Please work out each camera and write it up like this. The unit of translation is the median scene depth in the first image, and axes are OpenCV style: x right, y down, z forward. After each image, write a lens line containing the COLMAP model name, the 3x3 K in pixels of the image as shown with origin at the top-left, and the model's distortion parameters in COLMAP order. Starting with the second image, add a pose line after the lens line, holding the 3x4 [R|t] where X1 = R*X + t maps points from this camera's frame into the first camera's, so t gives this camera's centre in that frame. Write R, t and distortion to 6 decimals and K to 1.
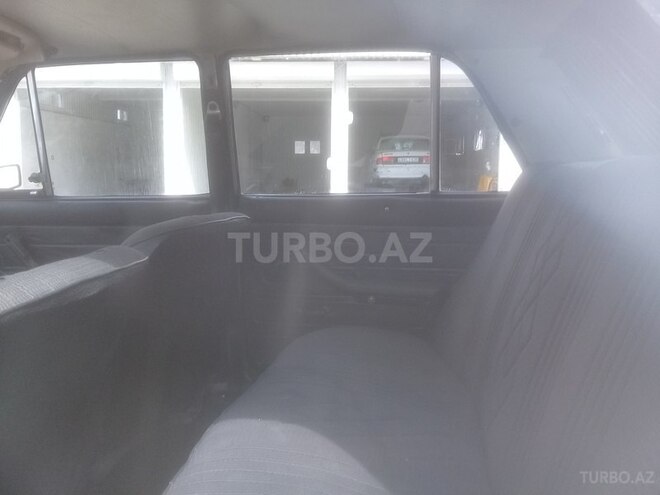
lens RADIAL K [[603.5, 0, 331.7], [0, 603.5, 249.4], [0, 0, 1]] dist [-0.000544, 0.000000]
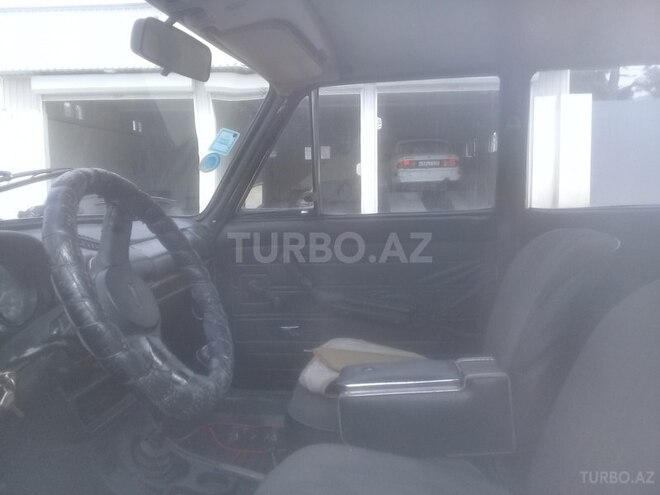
lens RADIAL K [[603.5, 0, 327.3], [0, 603.5, 246.3], [0, 0, 1]] dist [-0.000544, 0.000000]
pose [[0.999670, -0.025656, -0.001309, -0.044550], [0.025636, 0.999584, -0.013239, -0.002347], [0.001648, 0.013201, 0.999912, 0.000985]]
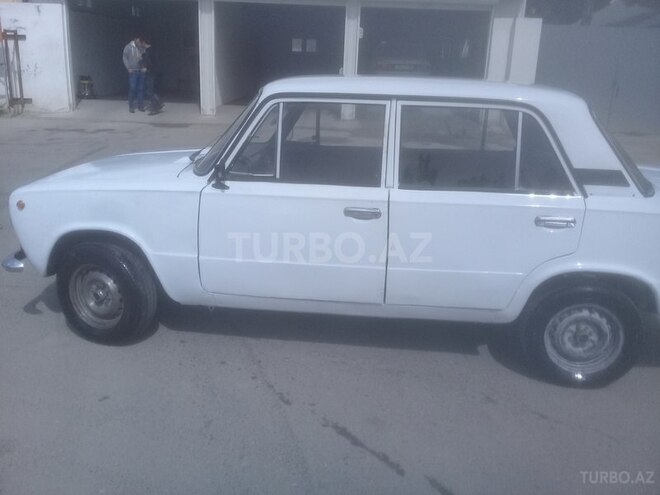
lens RADIAL K [[603.5, 0, 332.2], [0, 603.5, 242.9], [0, 0, 1]] dist [-0.000544, 0.000000]
pose [[0.998828, 0.020576, 0.043809, -0.050337], [-0.027510, 0.986060, 0.164101, -0.006688], [-0.039822, -0.165114, 0.985470, -0.159437]]
